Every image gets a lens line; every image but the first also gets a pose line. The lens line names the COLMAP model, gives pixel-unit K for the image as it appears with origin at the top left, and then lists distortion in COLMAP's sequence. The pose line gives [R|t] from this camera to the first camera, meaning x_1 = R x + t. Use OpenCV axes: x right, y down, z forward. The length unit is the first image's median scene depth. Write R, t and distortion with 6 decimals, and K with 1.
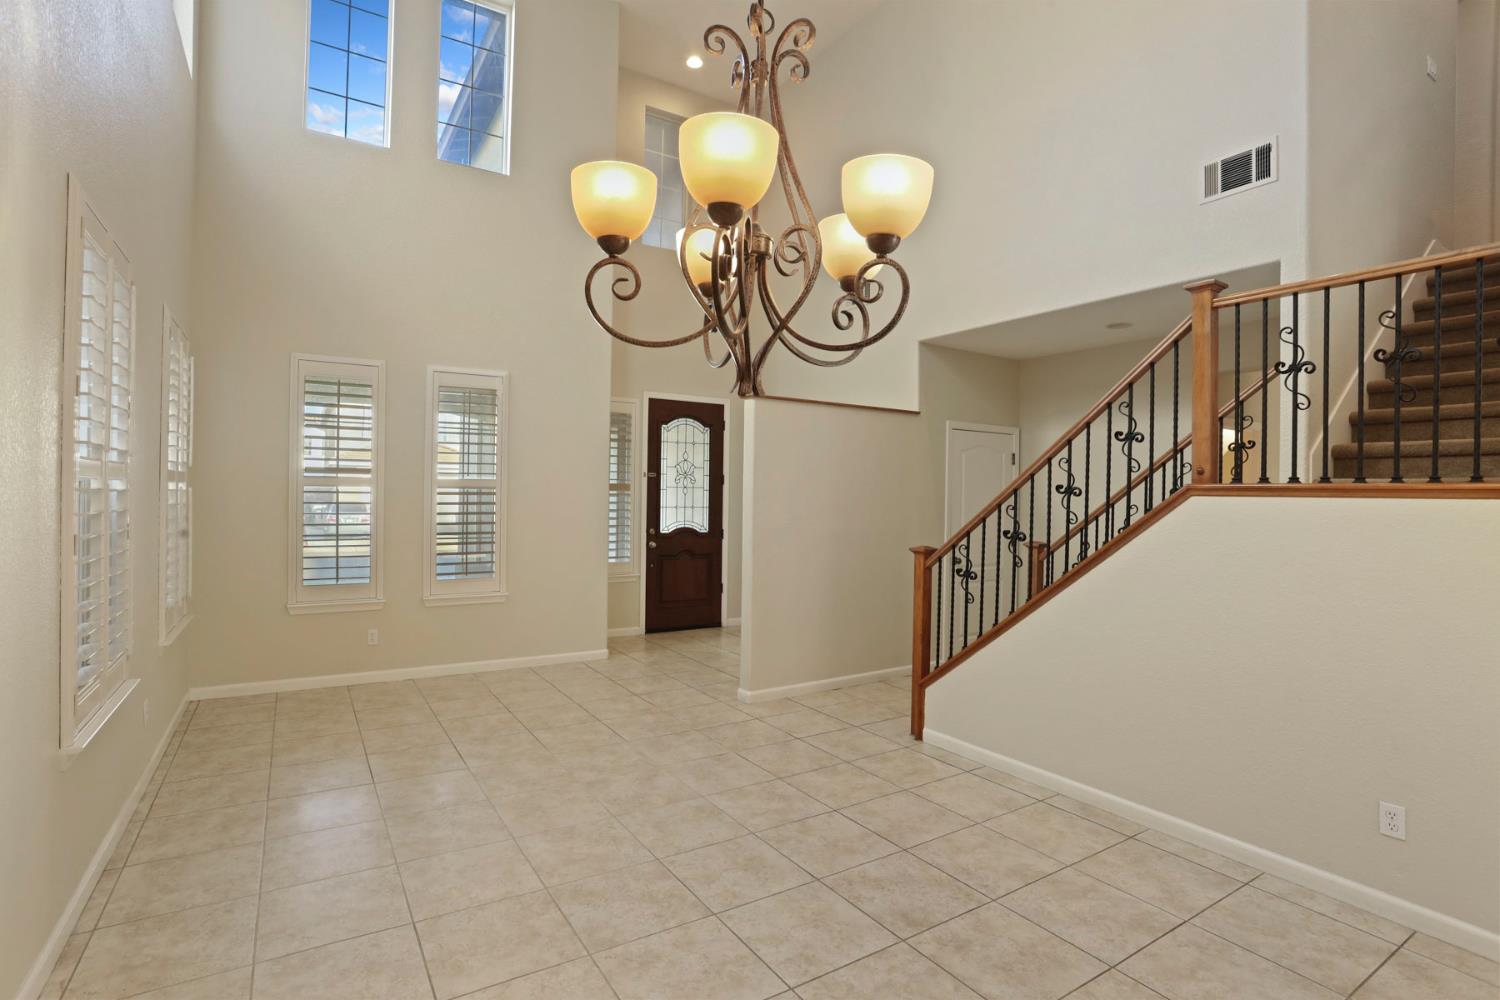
lens RADIAL K [[732.4, 0, 744.8], [0, 732.4, 500.3], [0, 0, 1]] dist [-0.056060, 0.015575]
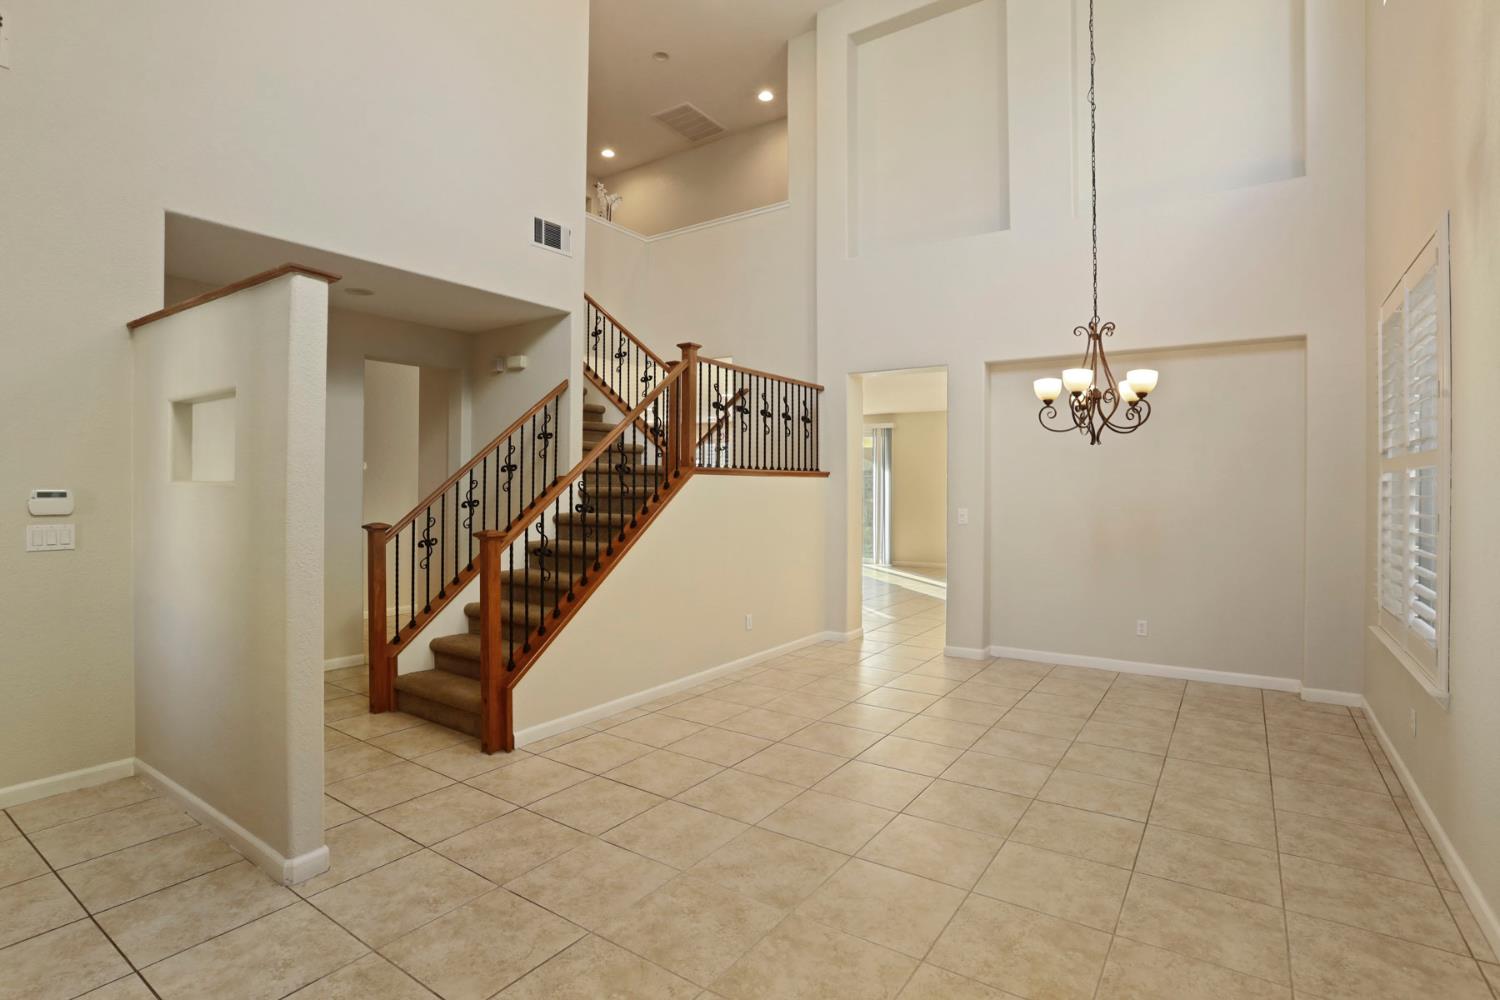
lens RADIAL K [[732.4, 0, 754.5], [0, 732.4, 488.6], [0, 0, 1]] dist [-0.056060, 0.015575]
pose [[-0.401061, -0.015973, 0.915912, -0.784159], [-0.004623, 0.999871, 0.015414, -0.000249], [-0.916040, 0.001948, -0.401082, 1.263582]]
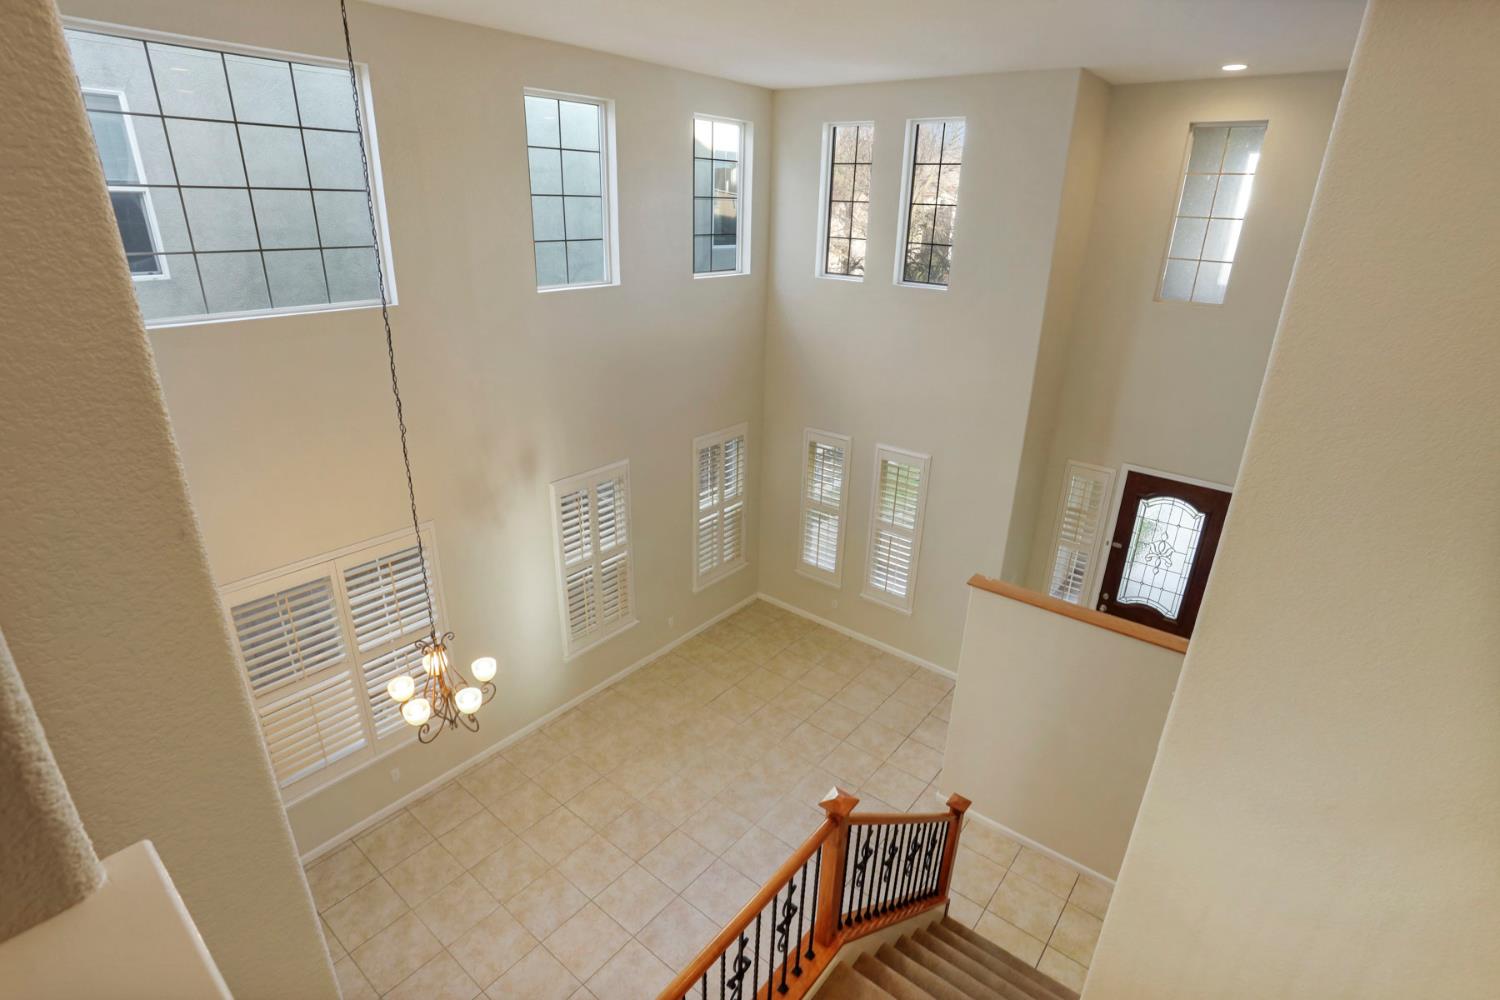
lens RADIAL K [[732.4, 0, 741.5], [0, 732.4, 510.0], [0, 0, 1]] dist [-0.056060, 0.015575]
pose [[0.314568, 0.354648, -0.880495, 1.106981], [-0.020867, 0.929944, 0.367110, -0.854687], [0.949005, -0.097108, 0.299931, 0.500209]]
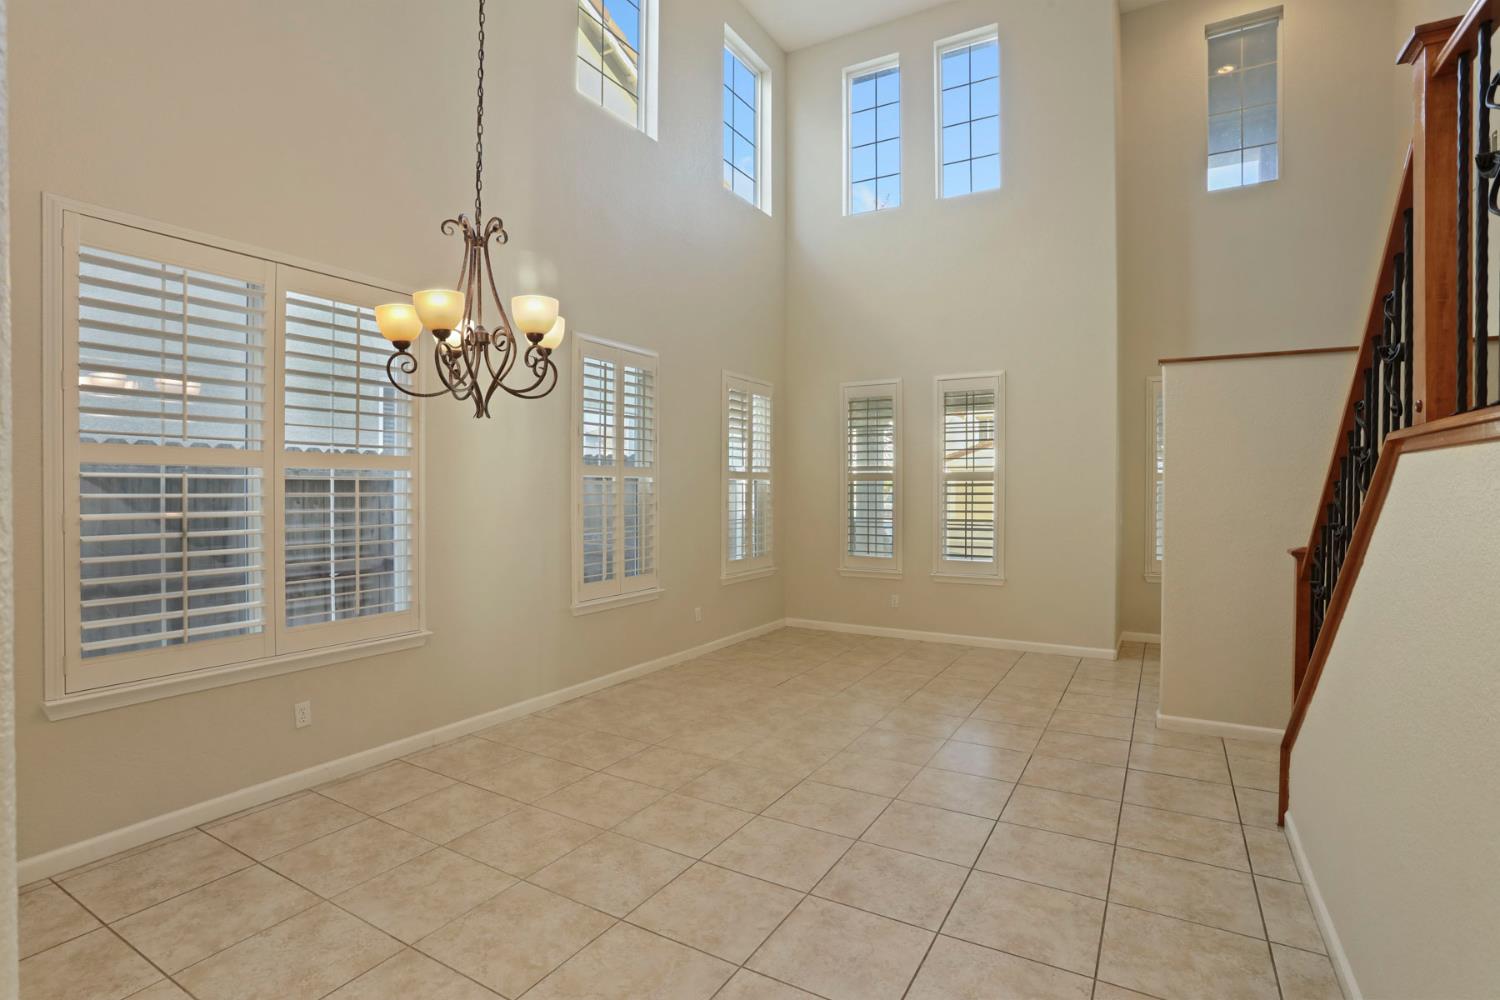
lens RADIAL K [[732.4, 0, 743.0], [0, 732.4, 490.8], [0, 0, 1]] dist [-0.056060, 0.015575]
pose [[0.455633, -0.011209, -0.890097, 0.712707], [-0.001356, 0.999911, -0.013286, 0.024296], [0.890167, 0.007261, 0.455577, 0.273412]]
